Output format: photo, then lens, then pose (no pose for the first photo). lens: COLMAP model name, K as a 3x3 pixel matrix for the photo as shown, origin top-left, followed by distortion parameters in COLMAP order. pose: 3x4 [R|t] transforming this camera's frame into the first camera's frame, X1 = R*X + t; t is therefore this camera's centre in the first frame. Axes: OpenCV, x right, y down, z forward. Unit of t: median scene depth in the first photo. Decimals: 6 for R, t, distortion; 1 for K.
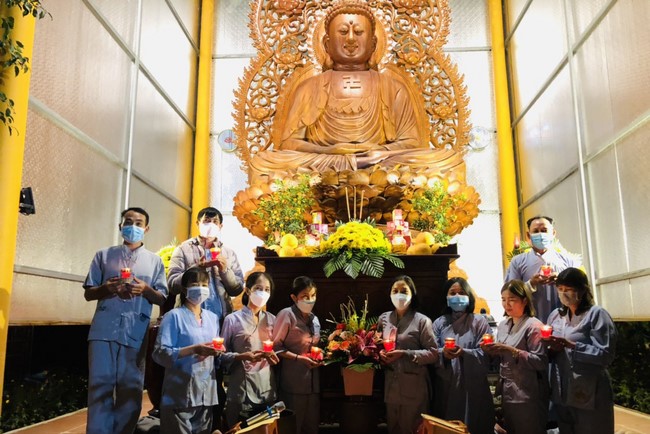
lens RADIAL K [[541.6, 0, 327.1], [0, 541.6, 238.6], [0, 0, 1]] dist [0.091468, -0.235775]
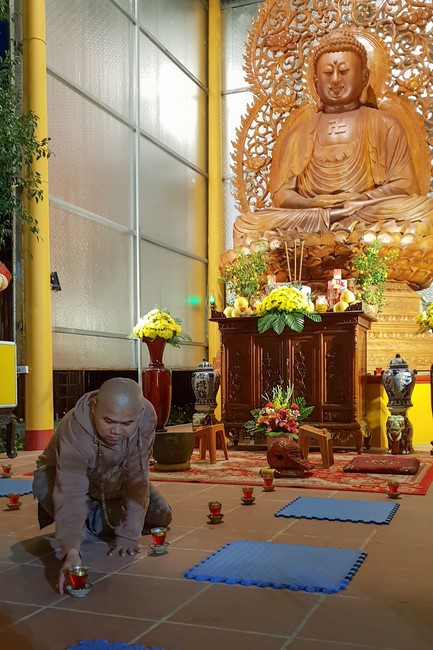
lens RADIAL K [[709.8, 0, 218.3], [0, 709.8, 408.5], [0, 0, 1]] dist [-0.004485, 0.020521]
pose [[0.947924, 0.006953, -0.318420, 0.239850], [0.058684, 0.978832, 0.196073, -0.048116], [0.313043, -0.204548, 0.927450, -0.348464]]
